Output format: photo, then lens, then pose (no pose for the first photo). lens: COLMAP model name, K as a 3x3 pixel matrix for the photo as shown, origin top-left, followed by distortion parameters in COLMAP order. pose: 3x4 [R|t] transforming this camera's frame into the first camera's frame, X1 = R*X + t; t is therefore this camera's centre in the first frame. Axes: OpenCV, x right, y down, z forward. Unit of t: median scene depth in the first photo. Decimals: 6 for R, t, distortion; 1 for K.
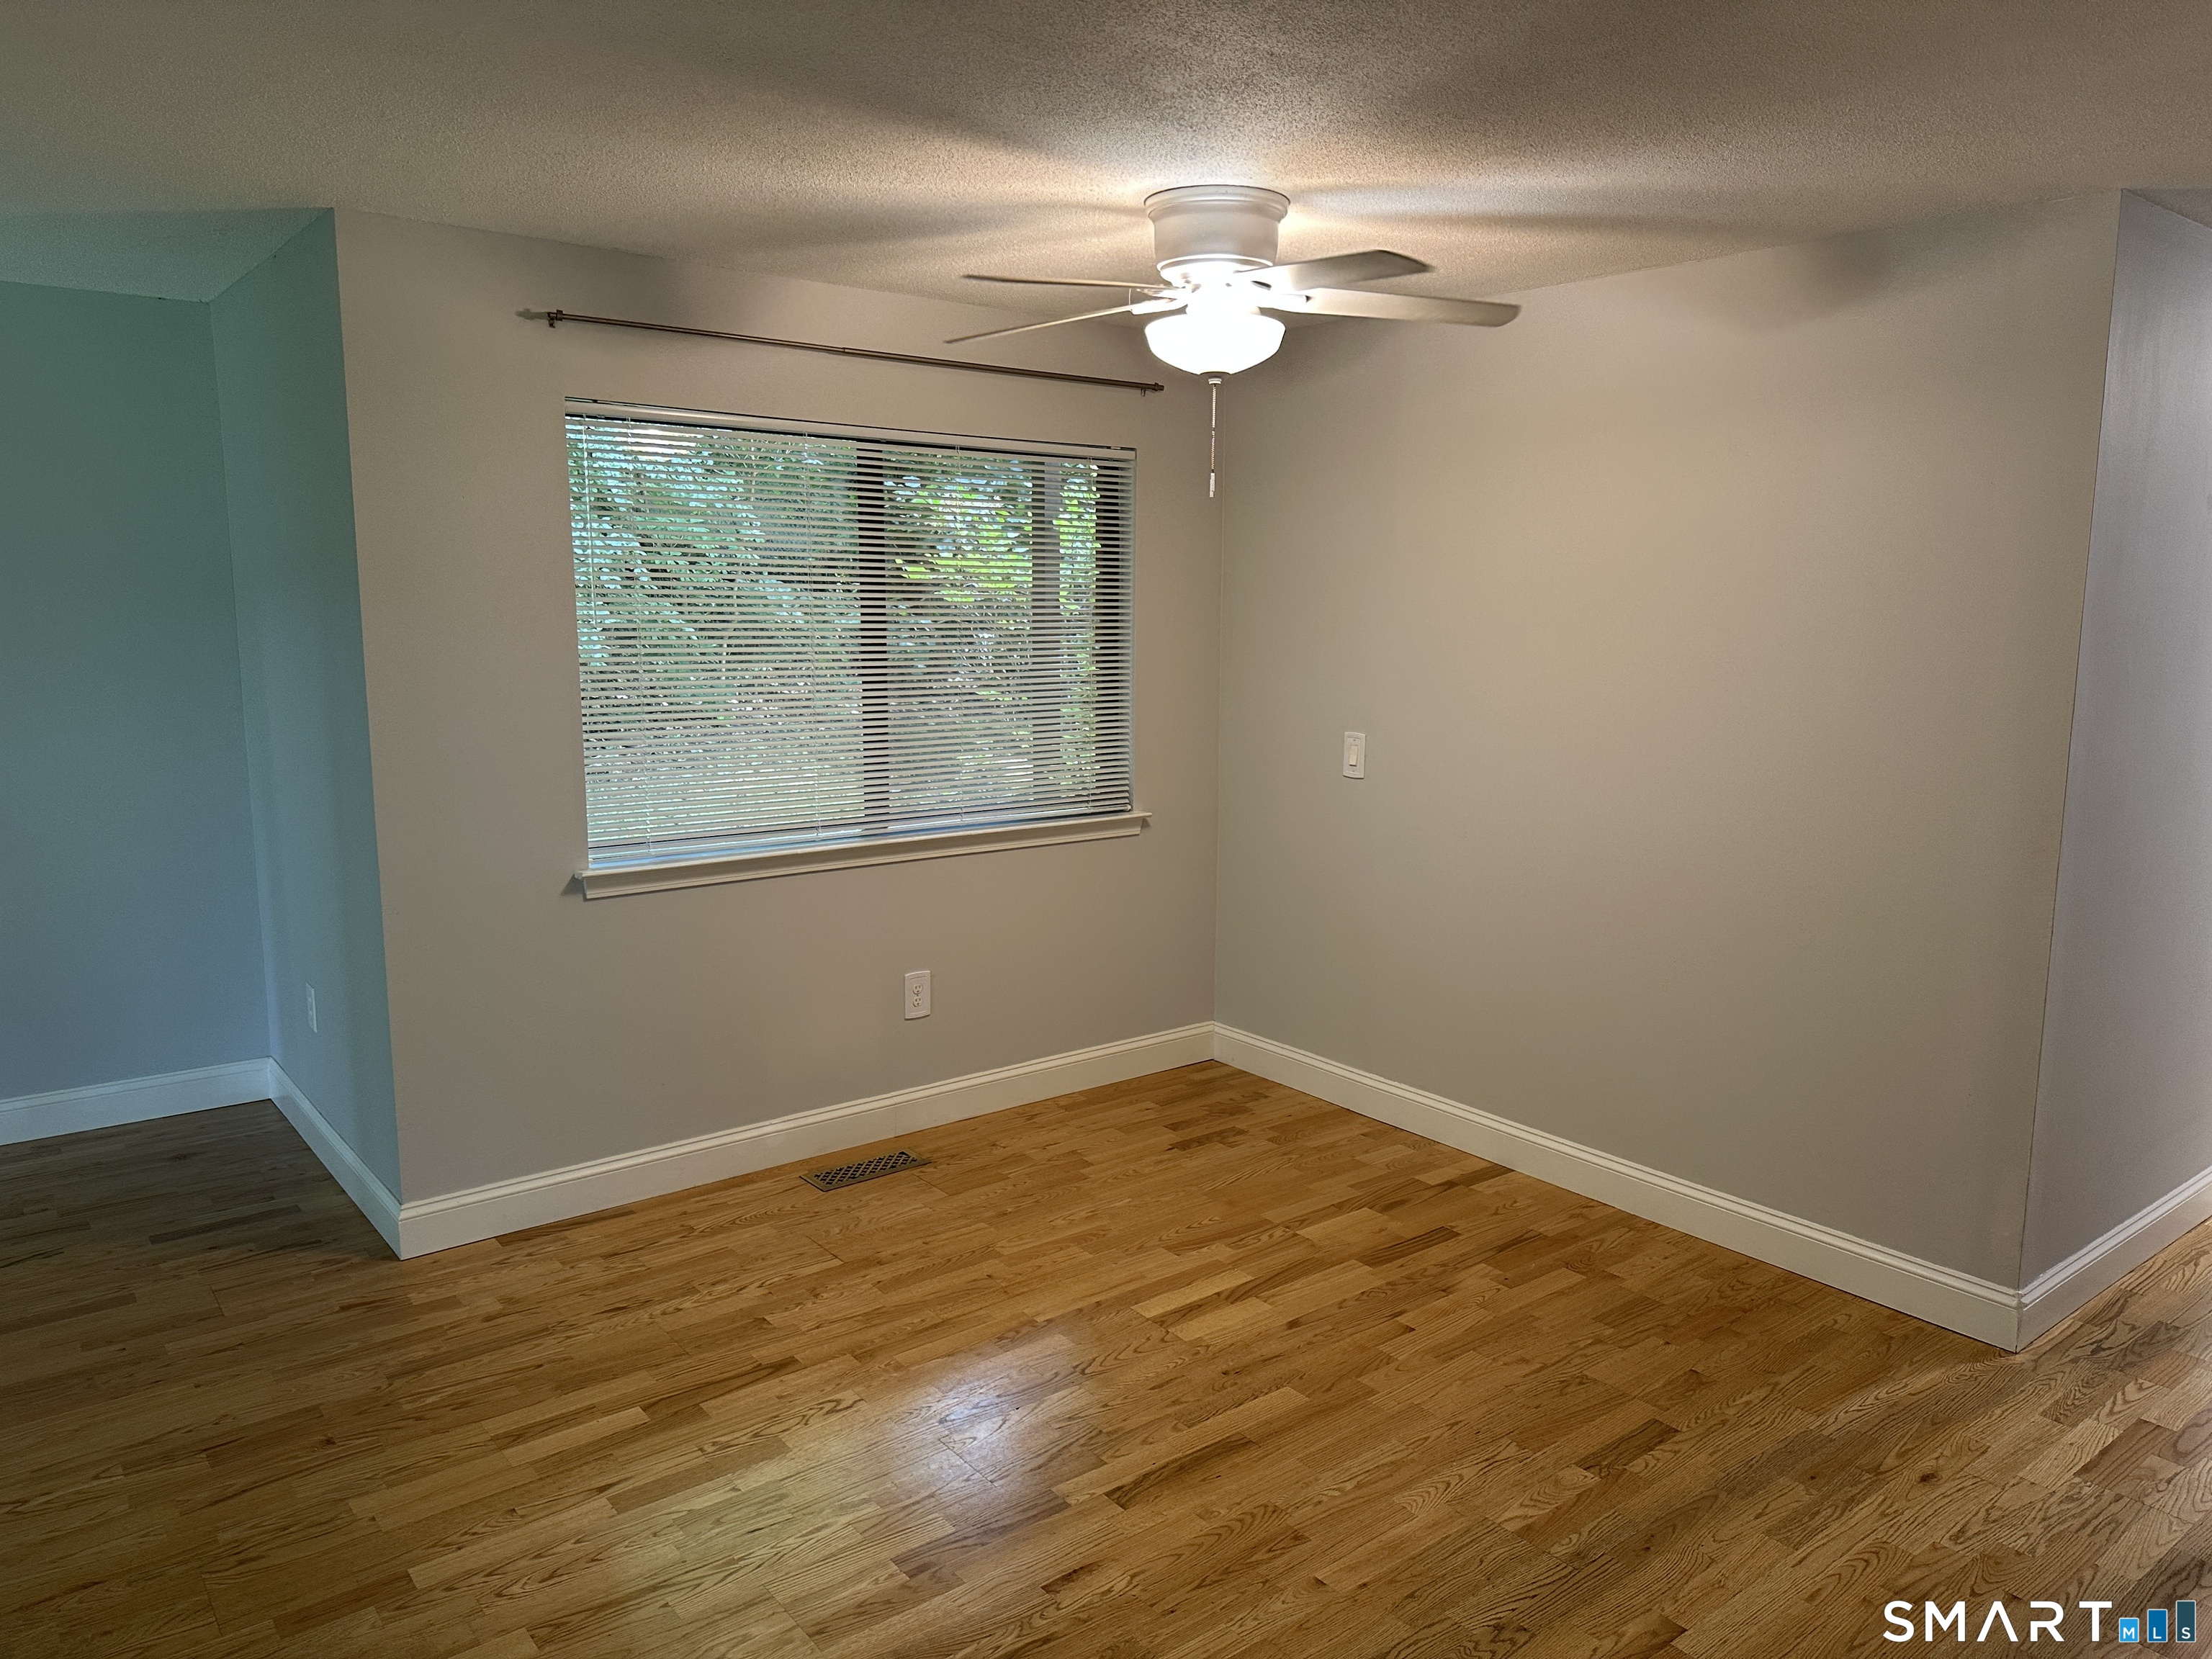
lens RADIAL K [[1545.7, 0, 1110.7], [0, 1545.7, 841.0], [0, 0, 1]] dist [0.023902, -0.042146]
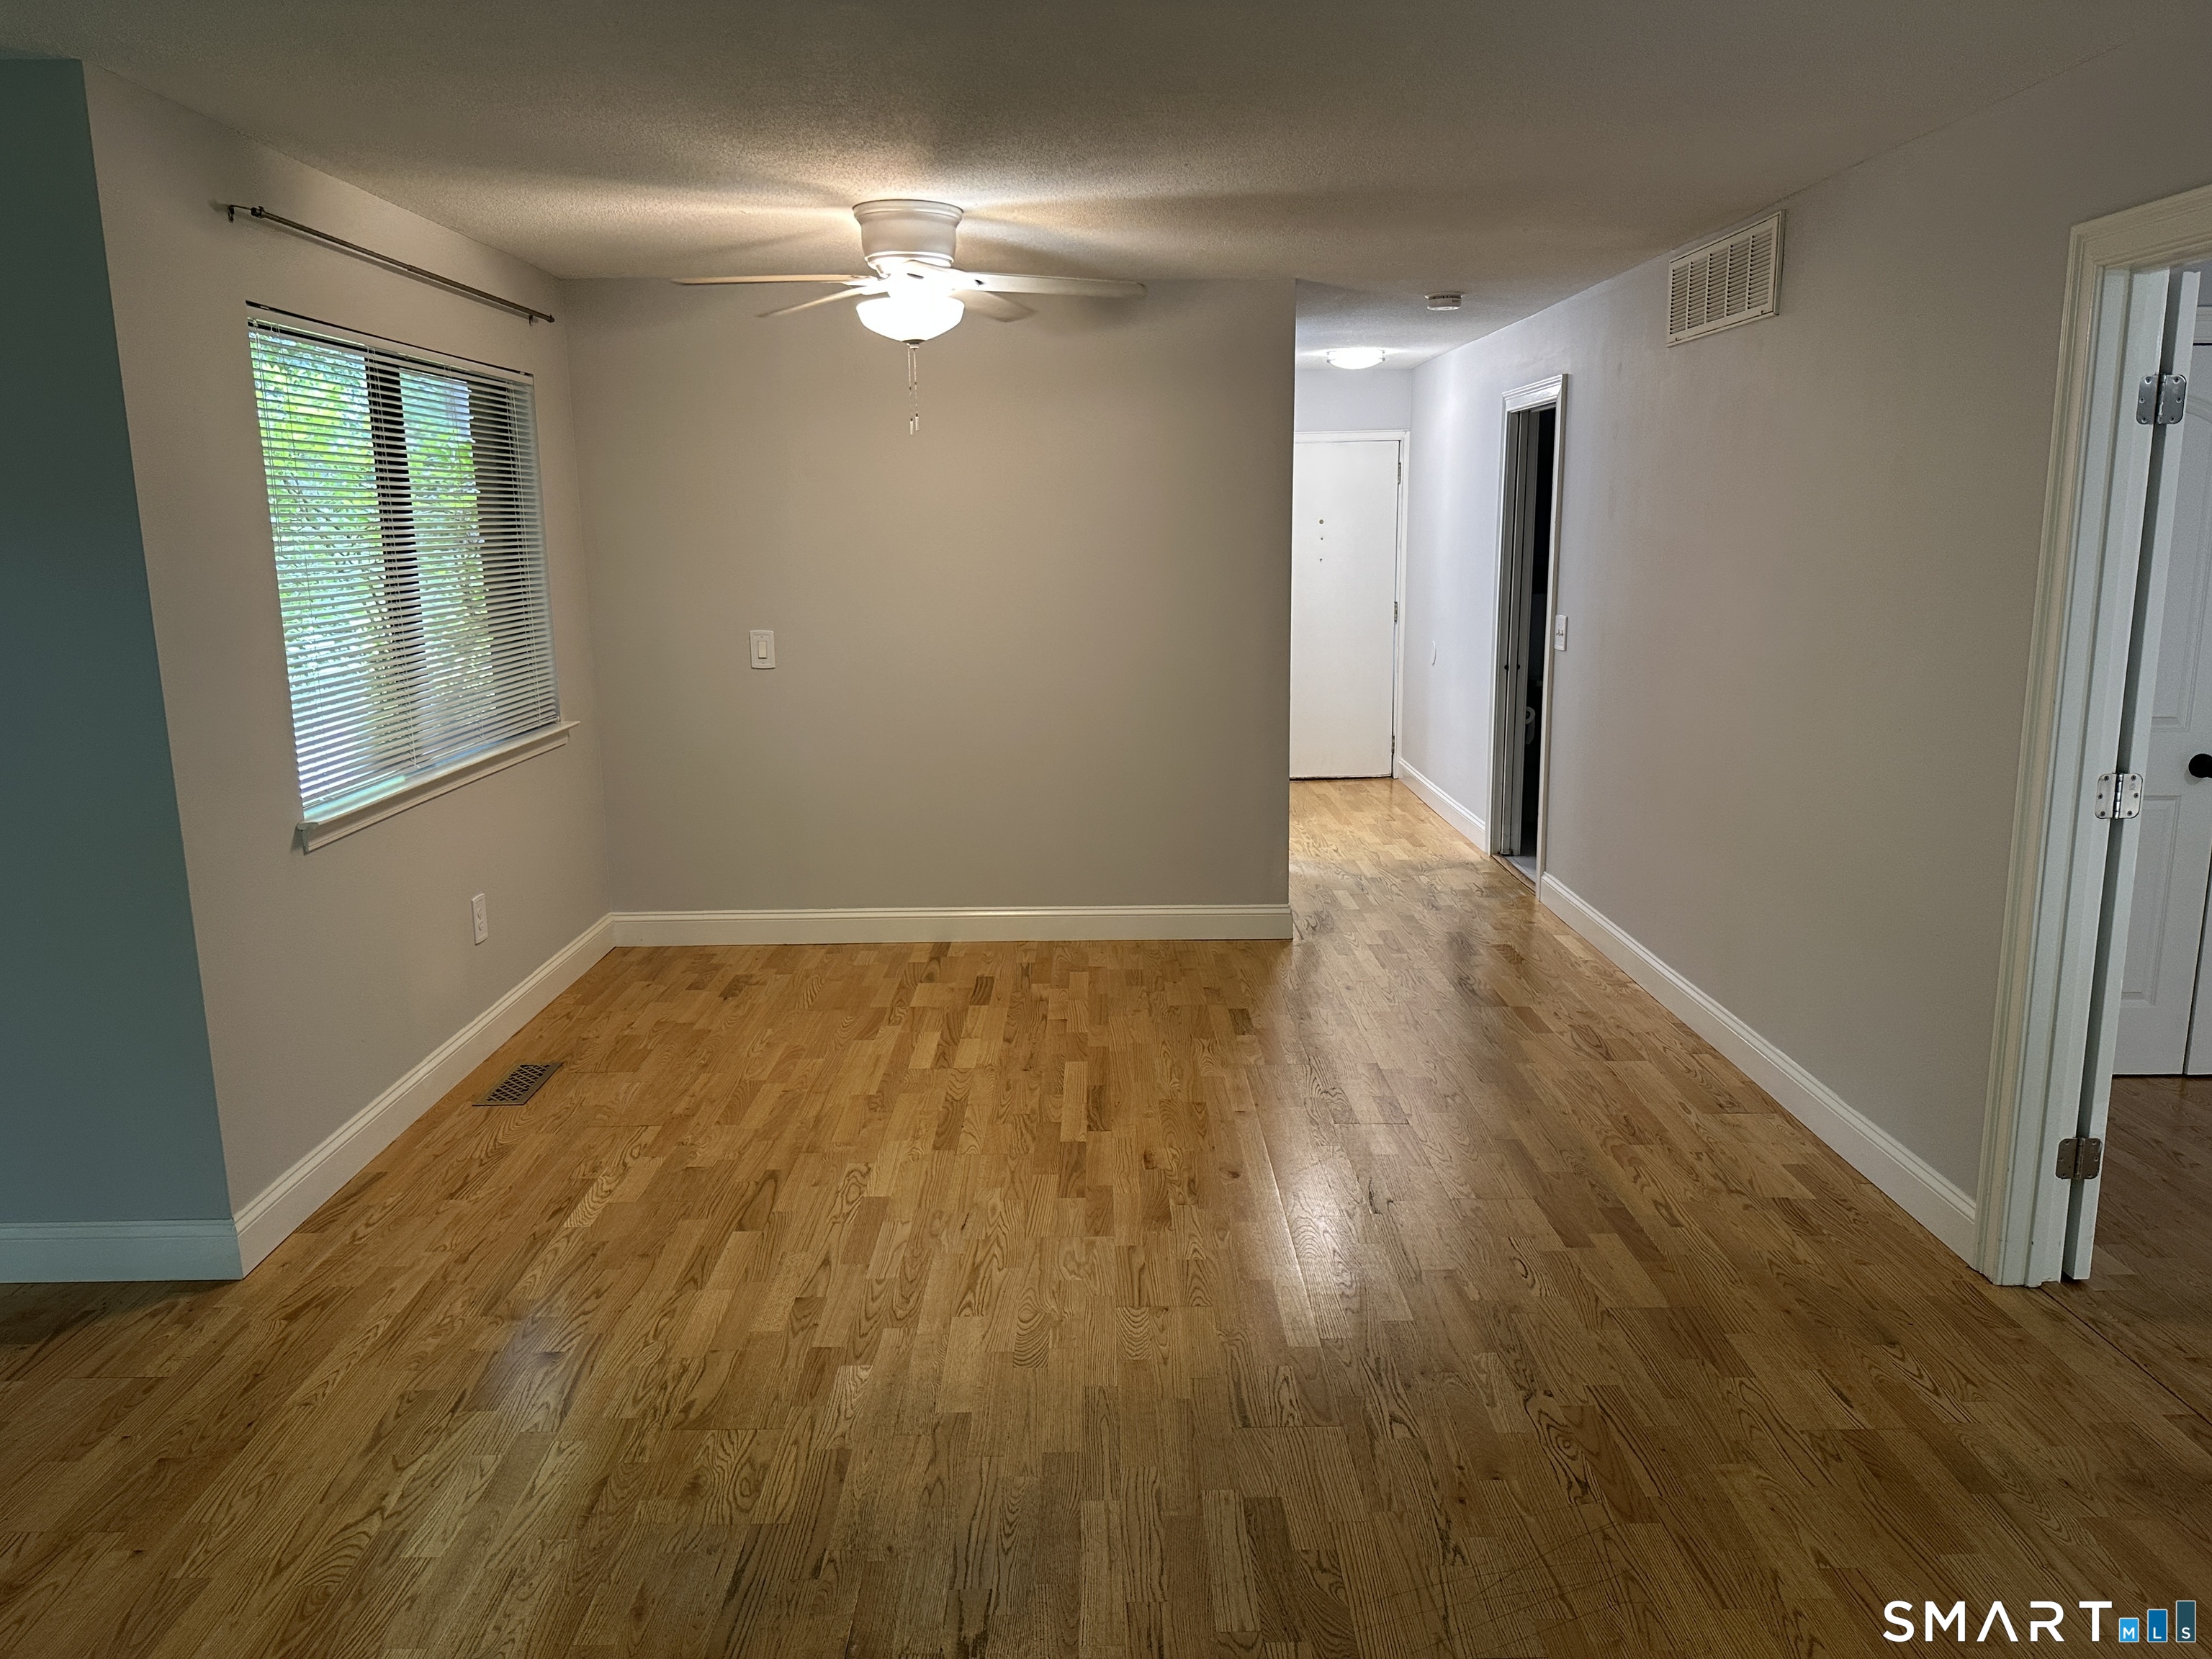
lens RADIAL K [[1545.7, 0, 1156.4], [0, 1545.7, 811.7], [0, 0, 1]] dist [0.023902, -0.042146]
pose [[0.595024, -0.162446, 0.787120, -0.798797], [0.148043, 0.984756, 0.091320, 0.005409], [-0.789956, 0.062190, 0.610002, 0.041287]]
